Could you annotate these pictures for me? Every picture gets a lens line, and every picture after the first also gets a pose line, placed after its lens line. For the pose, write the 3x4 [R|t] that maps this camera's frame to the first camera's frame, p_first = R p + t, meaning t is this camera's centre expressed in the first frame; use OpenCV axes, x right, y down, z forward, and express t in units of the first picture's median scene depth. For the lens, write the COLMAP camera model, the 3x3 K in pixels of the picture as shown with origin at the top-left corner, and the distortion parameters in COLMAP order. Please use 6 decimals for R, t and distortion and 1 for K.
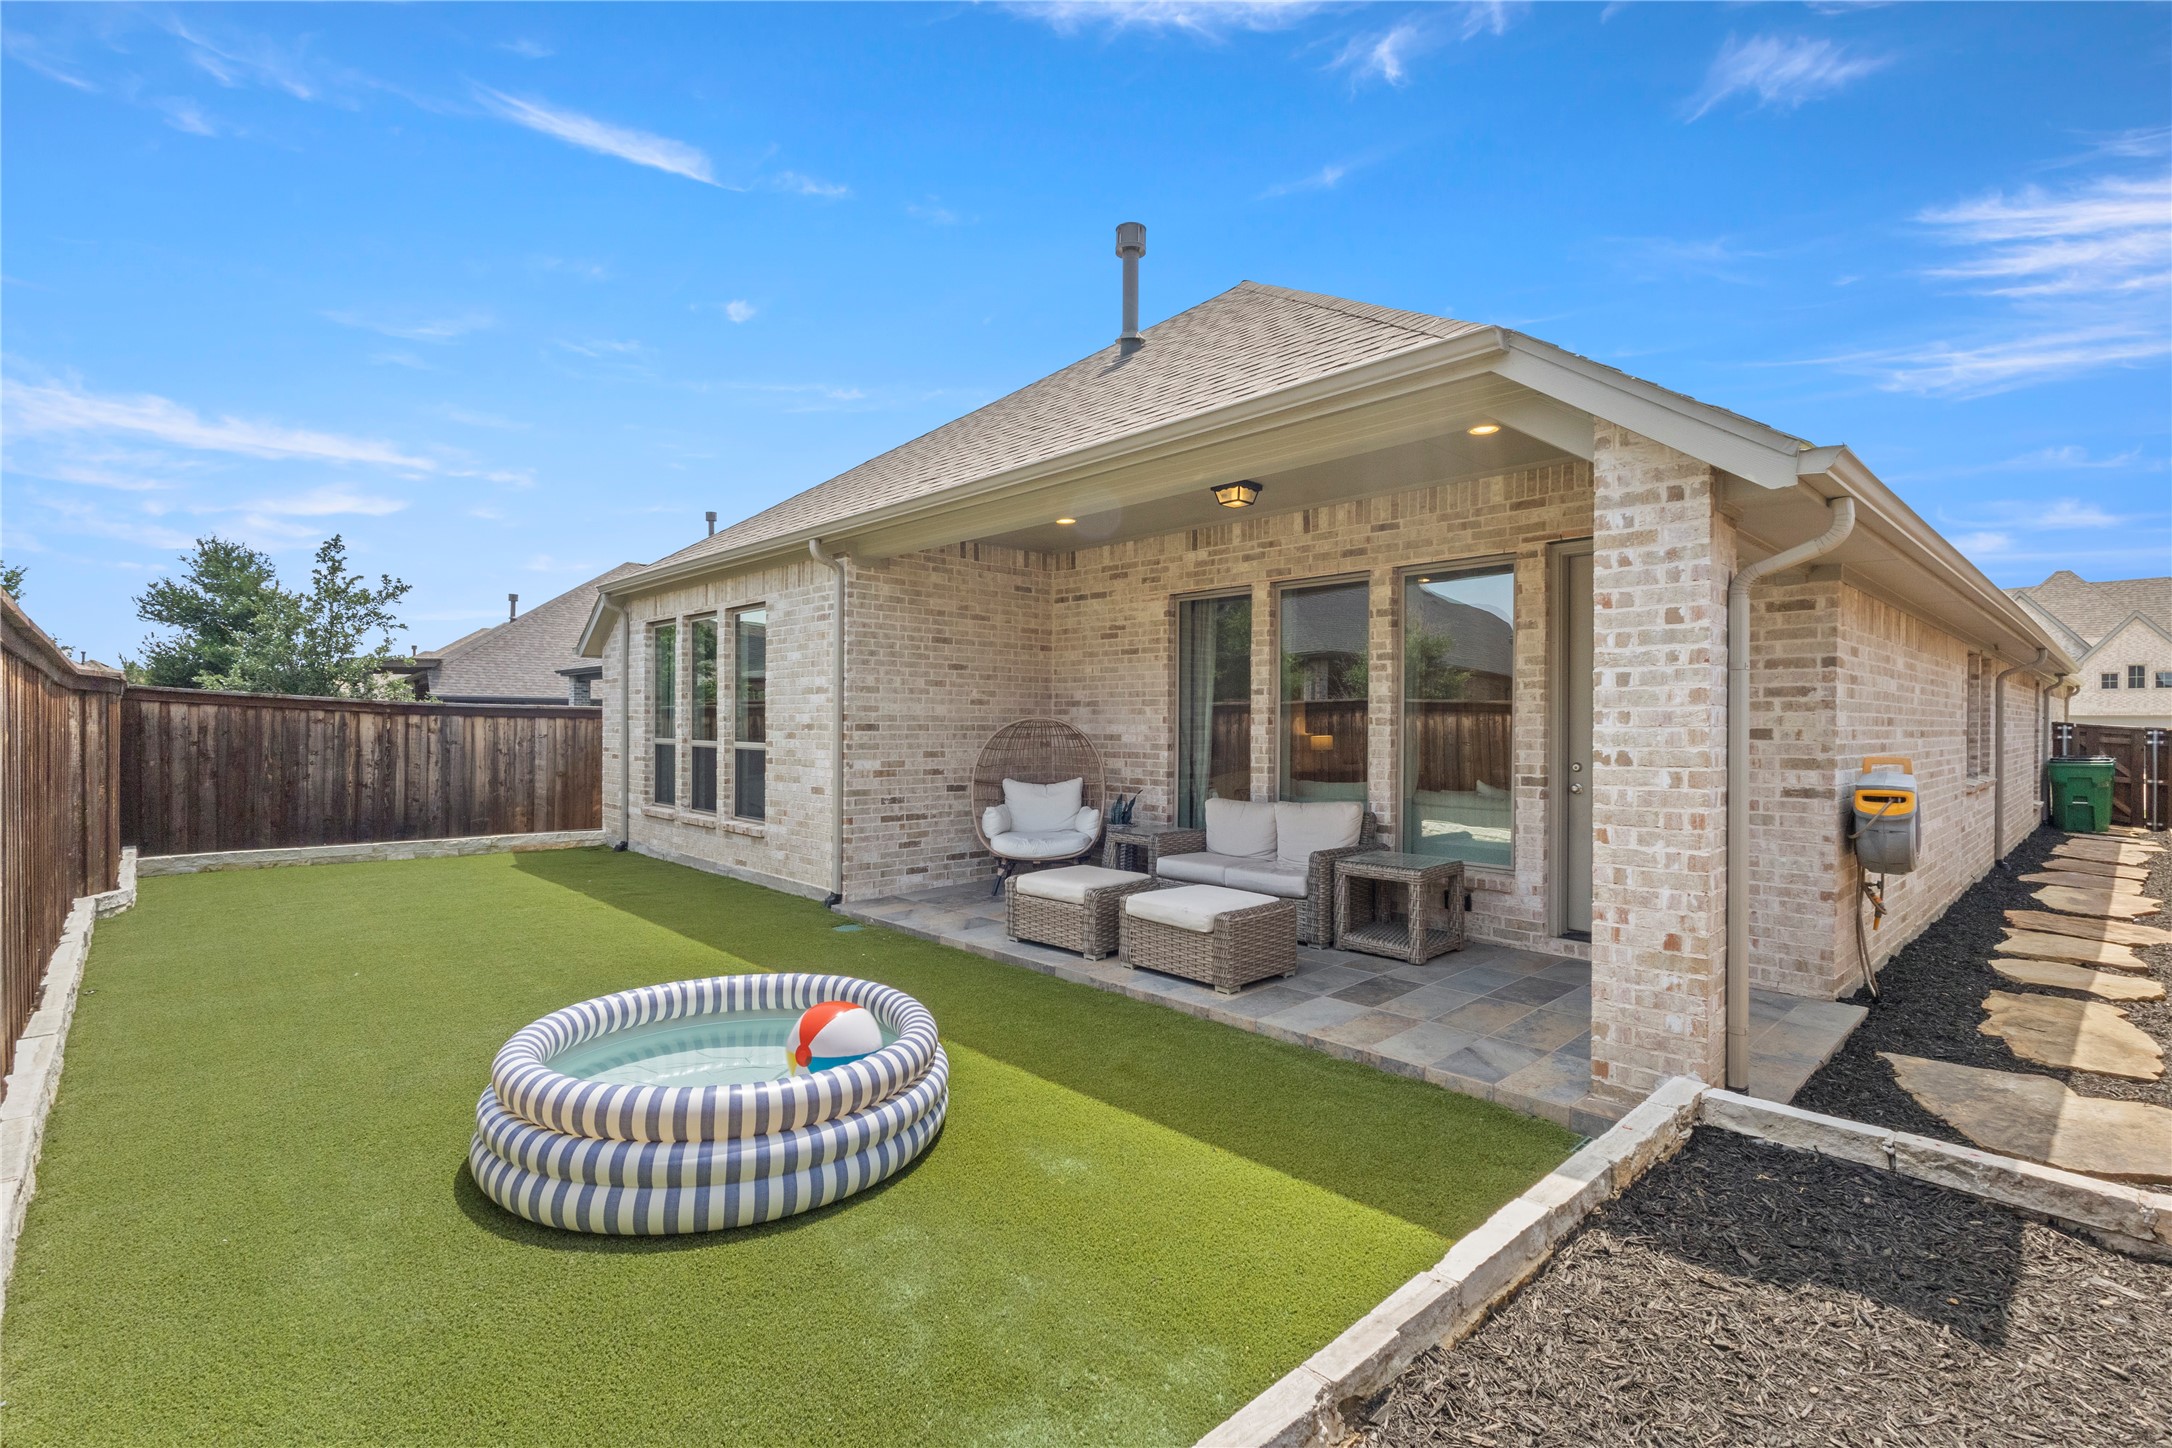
lens RADIAL K [[1009.4, 0, 1086.0], [0, 1009.4, 724.4], [0, 0, 1]] dist [-0.004025, 0.001497]
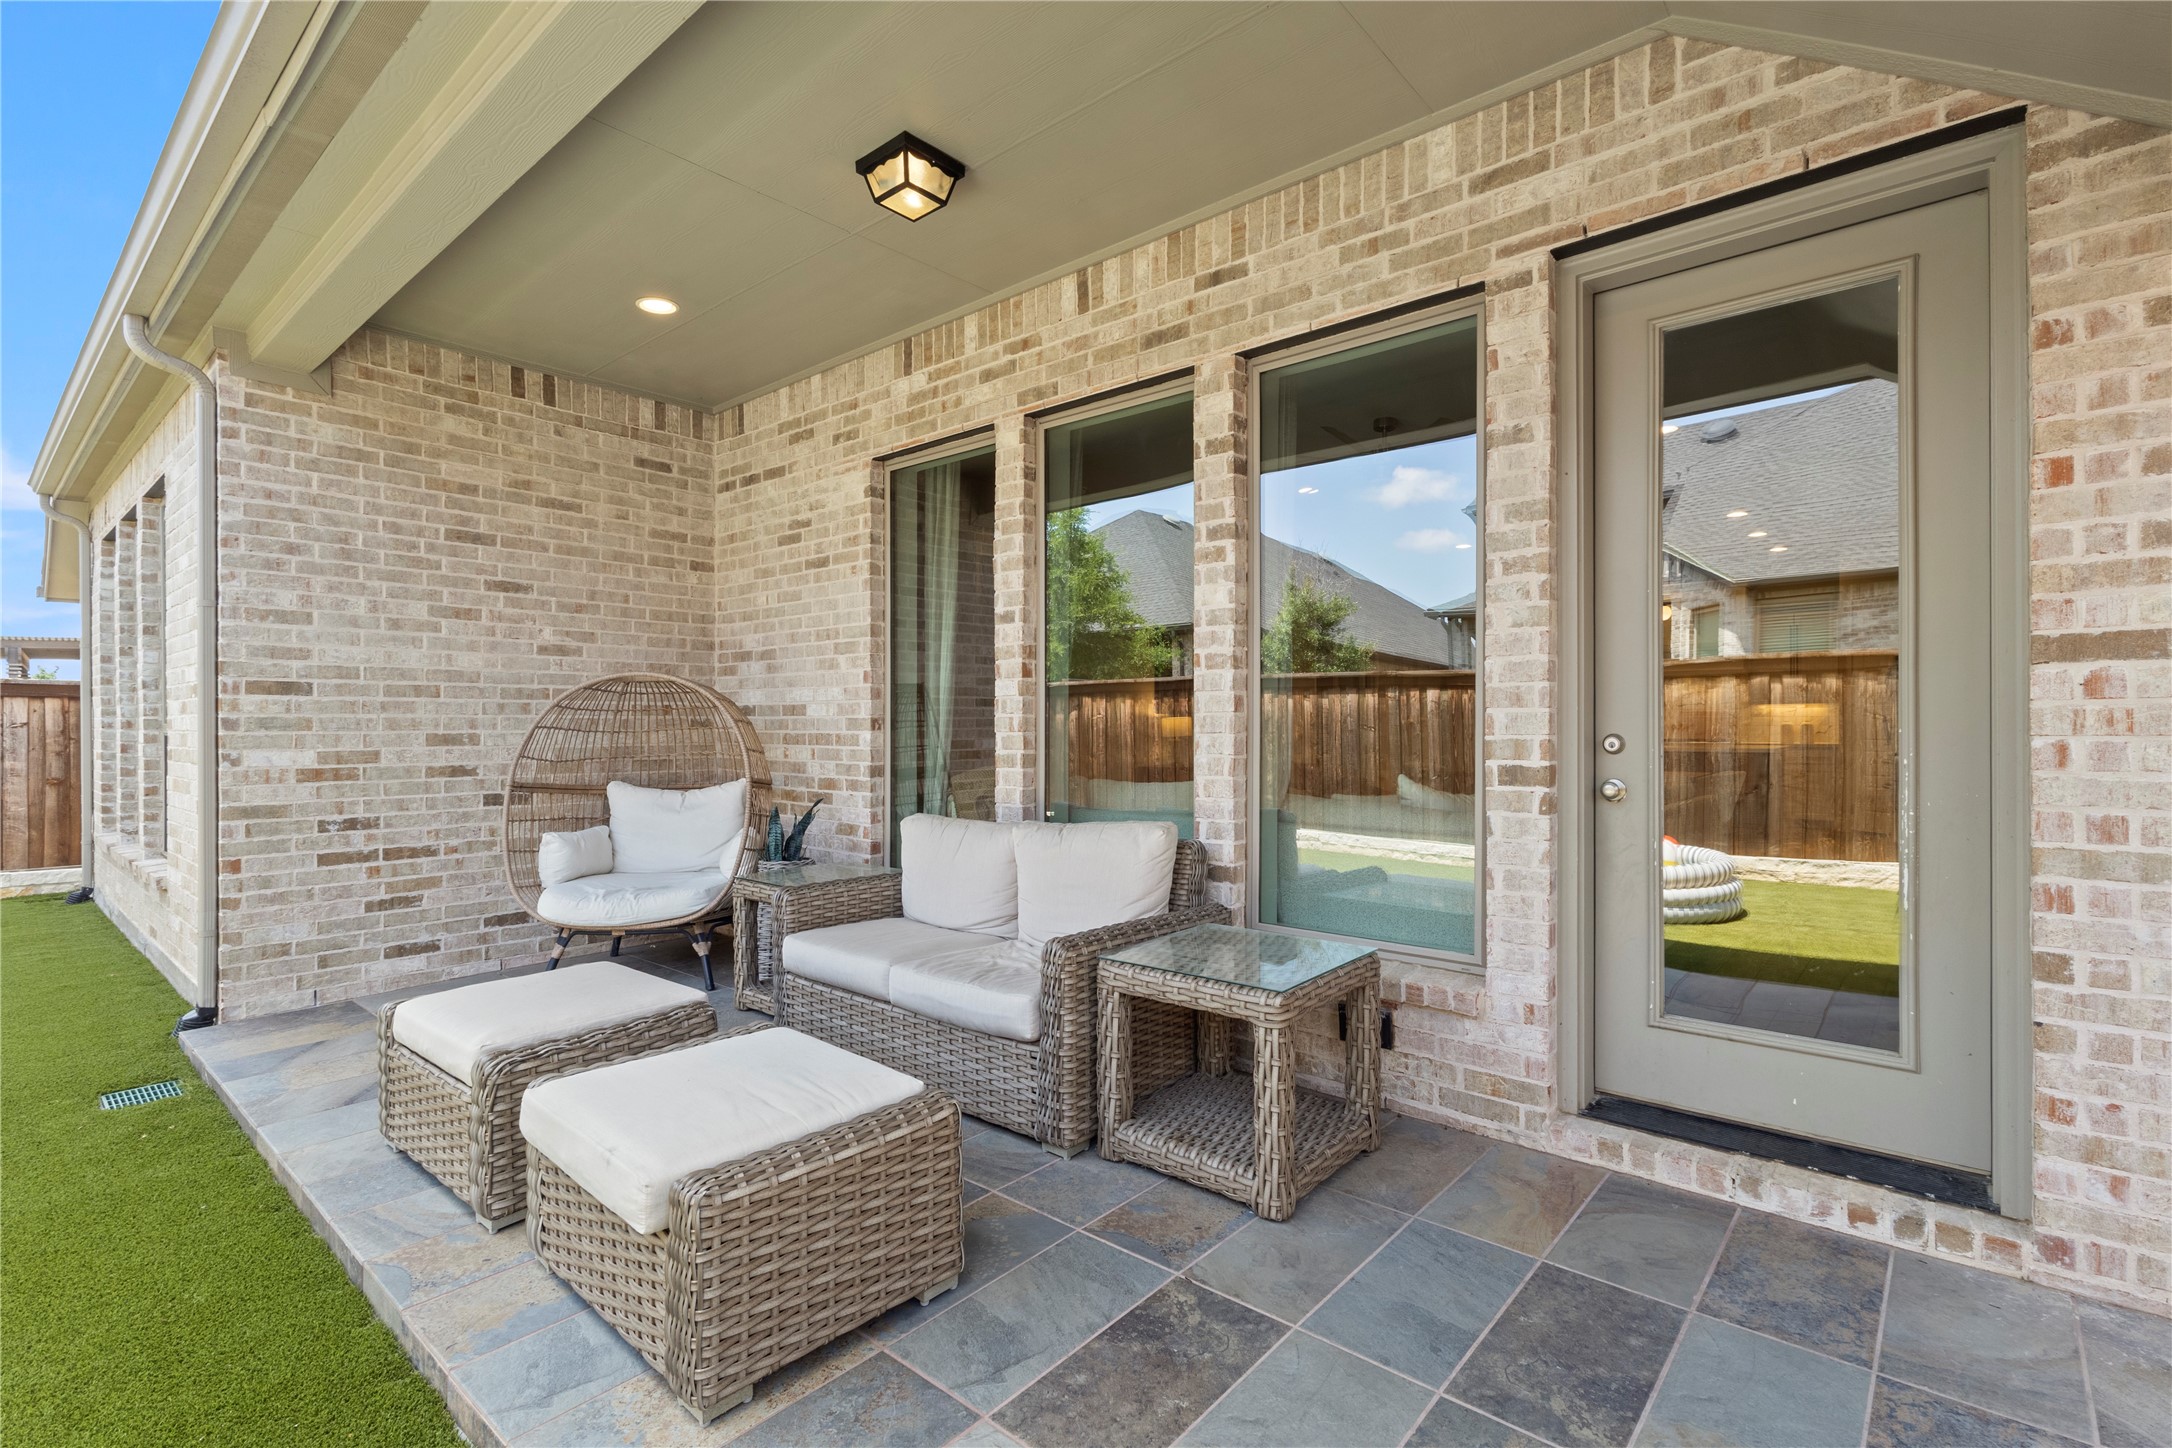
lens RADIAL K [[1009.4, 0, 1086.3], [0, 1009.4, 725.3], [0, 0, 1]] dist [-0.004025, 0.001497]
pose [[0.995887, -0.005870, 0.090409, 0.165365], [0.005928, 0.999982, -0.000374, 0.026515], [-0.090405, 0.000908, 0.995905, 0.456346]]
